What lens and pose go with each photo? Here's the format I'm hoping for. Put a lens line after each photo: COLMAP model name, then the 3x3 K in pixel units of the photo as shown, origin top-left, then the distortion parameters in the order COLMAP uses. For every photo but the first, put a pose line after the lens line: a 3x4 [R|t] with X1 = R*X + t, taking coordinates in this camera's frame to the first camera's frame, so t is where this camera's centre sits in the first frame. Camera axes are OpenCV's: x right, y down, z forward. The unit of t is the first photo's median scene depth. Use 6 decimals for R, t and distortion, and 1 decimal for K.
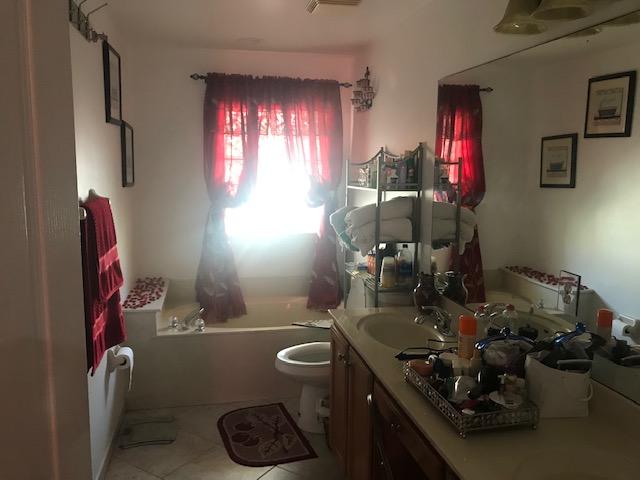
lens RADIAL K [[533.0, 0, 324.2], [0, 533.0, 240.3], [0, 0, 1]] dist [0.039598, -0.007021]
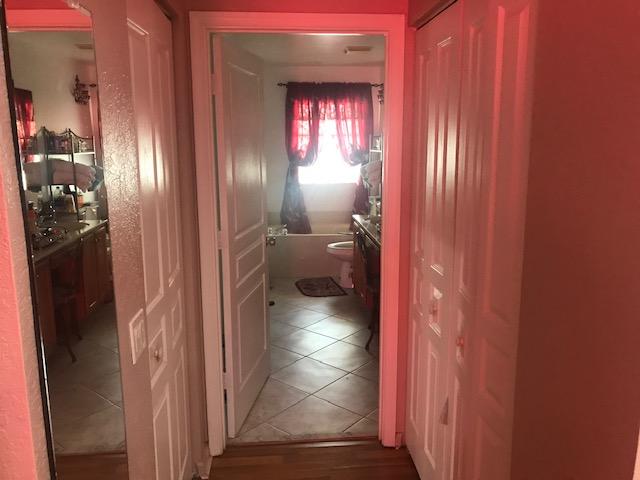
lens RADIAL K [[533.0, 0, 316.7], [0, 533.0, 242.0], [0, 0, 1]] dist [0.039598, -0.007021]
pose [[0.990326, 0.009043, -0.138463, 0.093724], [-0.000672, 0.998175, 0.060387, 0.070370], [0.138756, -0.059710, 0.988525, -0.593687]]
